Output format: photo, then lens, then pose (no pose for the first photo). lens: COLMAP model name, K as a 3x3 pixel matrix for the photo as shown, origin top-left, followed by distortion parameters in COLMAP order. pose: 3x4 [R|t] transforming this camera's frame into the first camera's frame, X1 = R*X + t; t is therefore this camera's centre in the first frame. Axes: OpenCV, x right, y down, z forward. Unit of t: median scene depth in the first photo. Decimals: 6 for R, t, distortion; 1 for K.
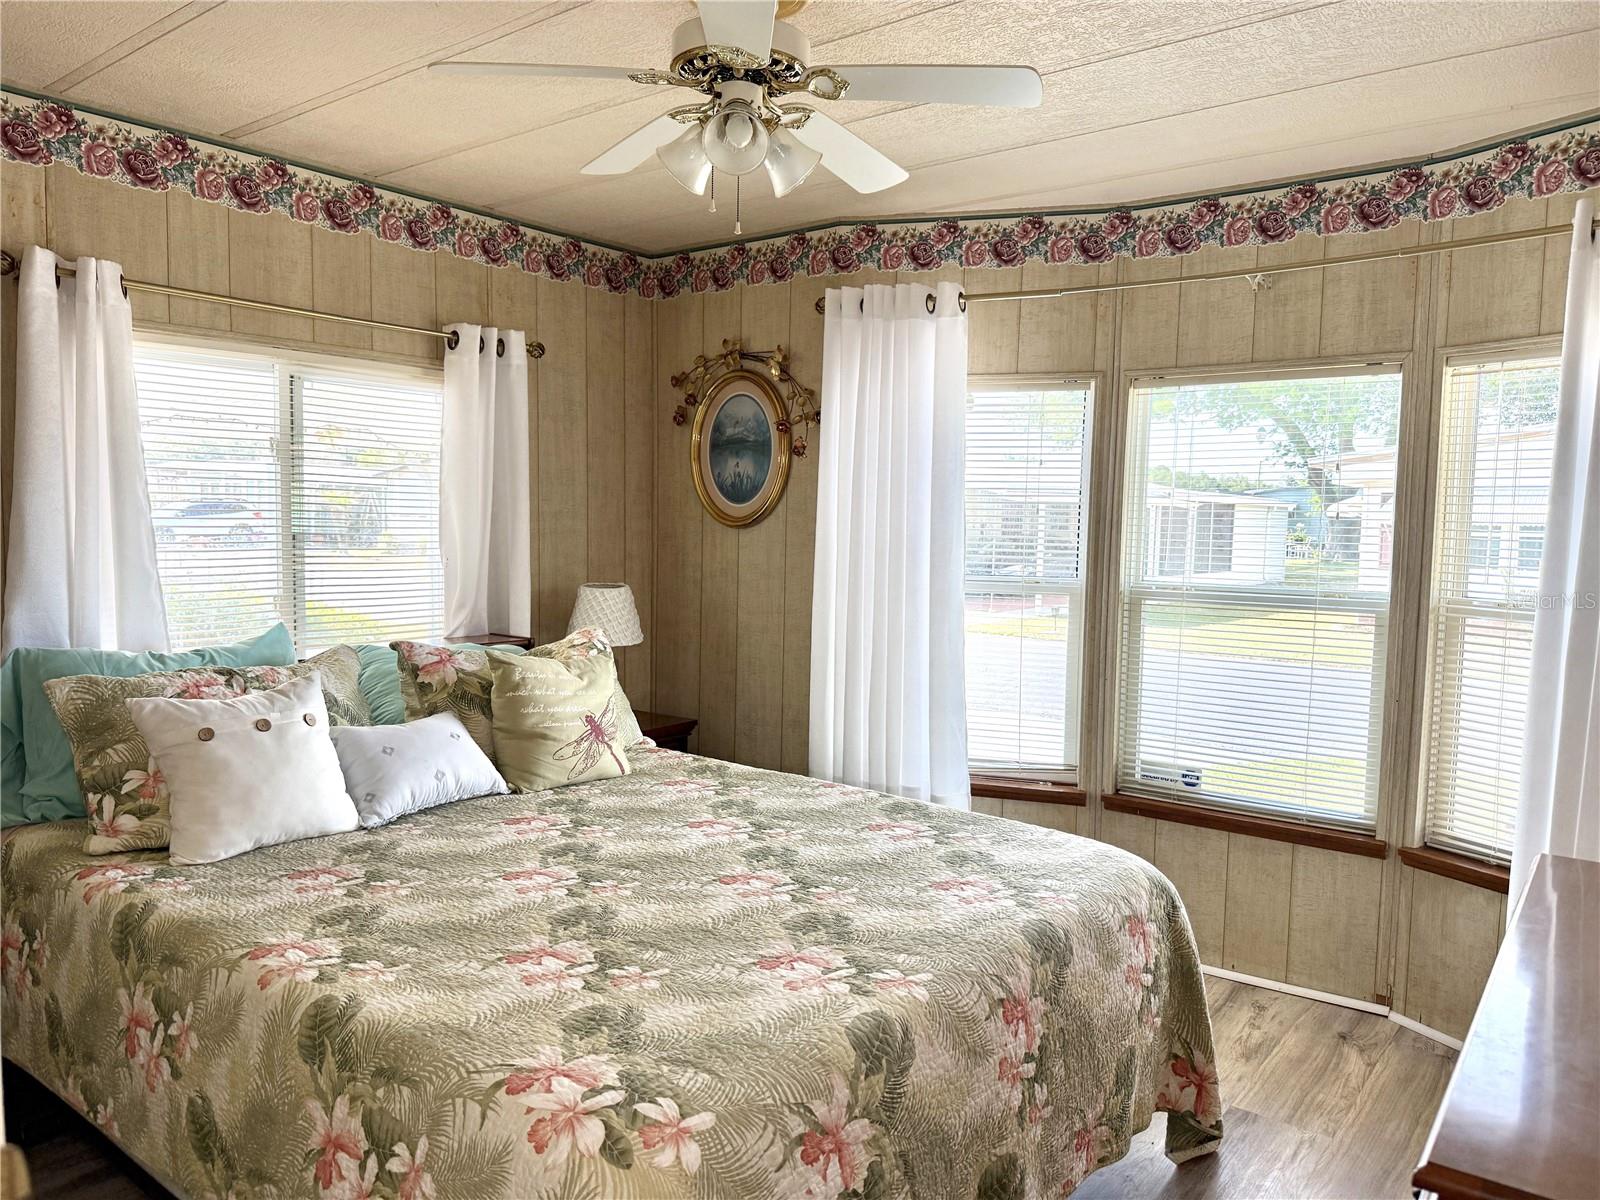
lens RADIAL K [[1116.7, 0, 795.8], [0, 1116.7, 594.3], [0, 0, 1]] dist [0.079682, -0.123386]
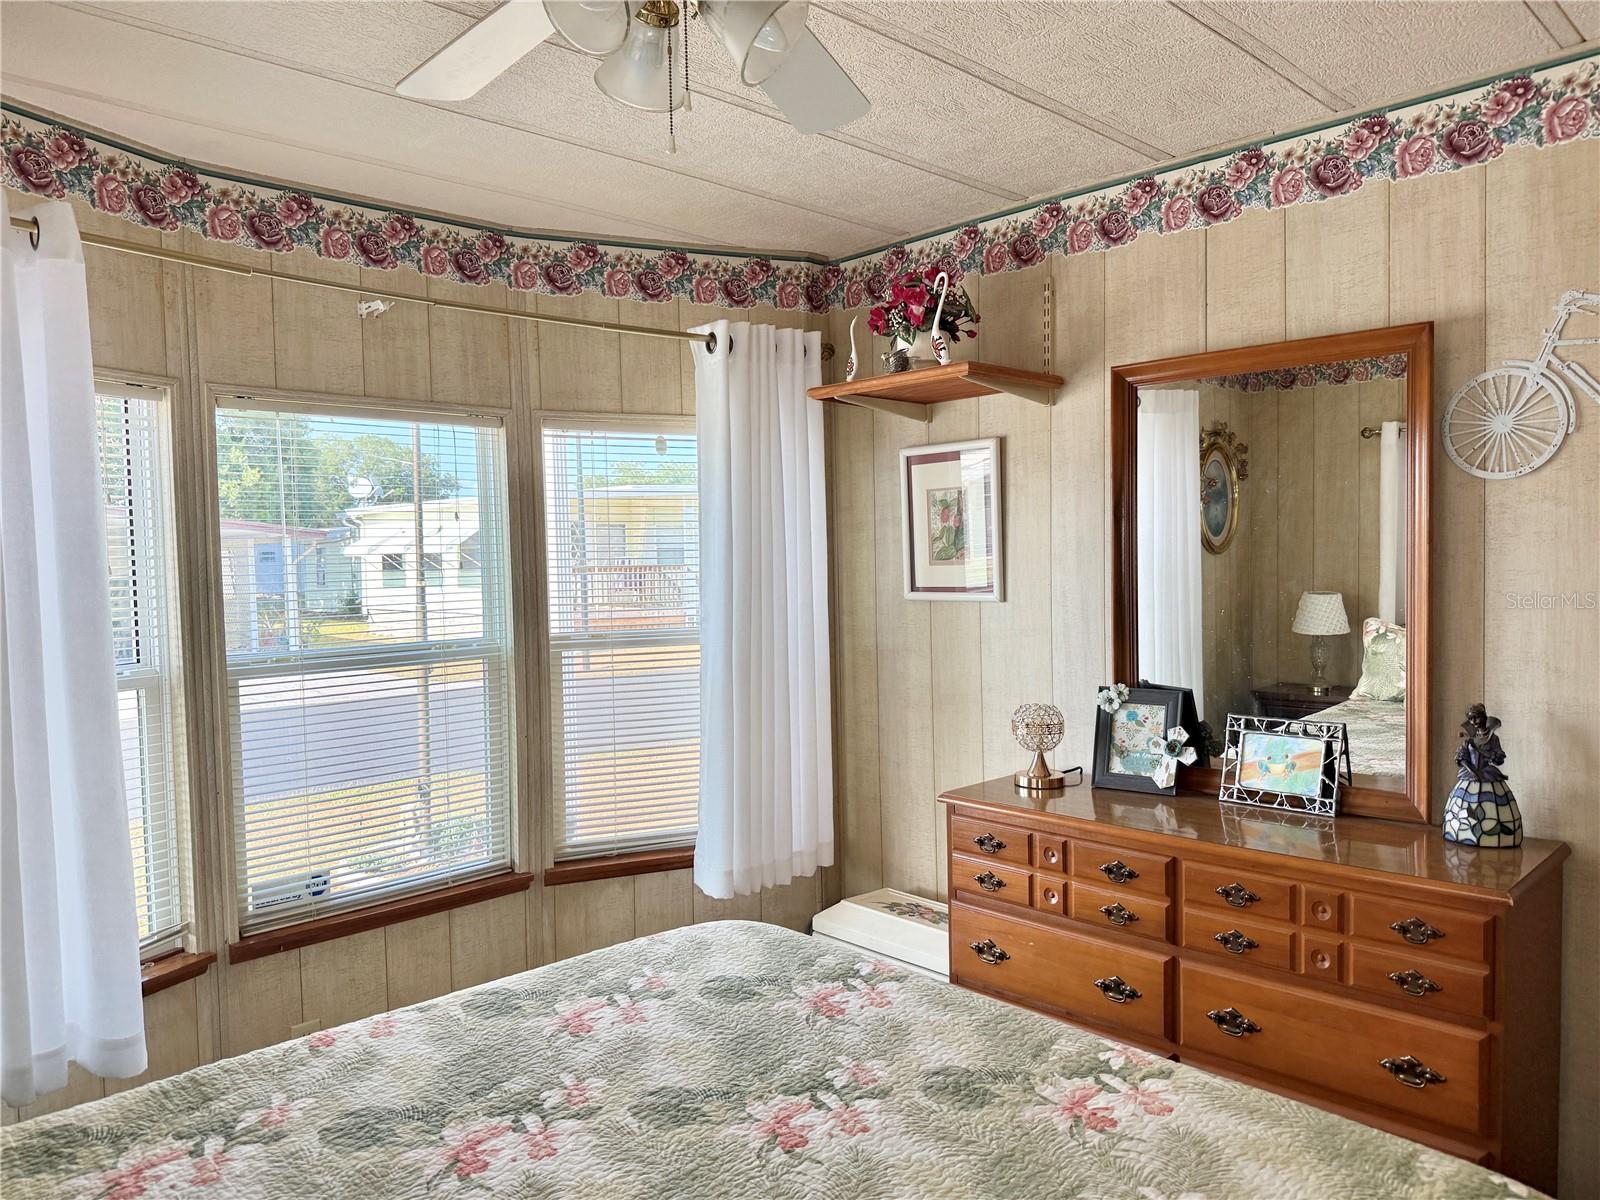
lens RADIAL K [[1112.7, 0, 809.7], [0, 1112.7, 598.2], [0, 0, 1]] dist [0.141384, -0.235791]
pose [[0.139738, -0.062949, 0.988186, -0.471416], [0.088272, 0.994796, 0.050888, -0.066323], [-0.986246, 0.080118, 0.144567, 0.578243]]
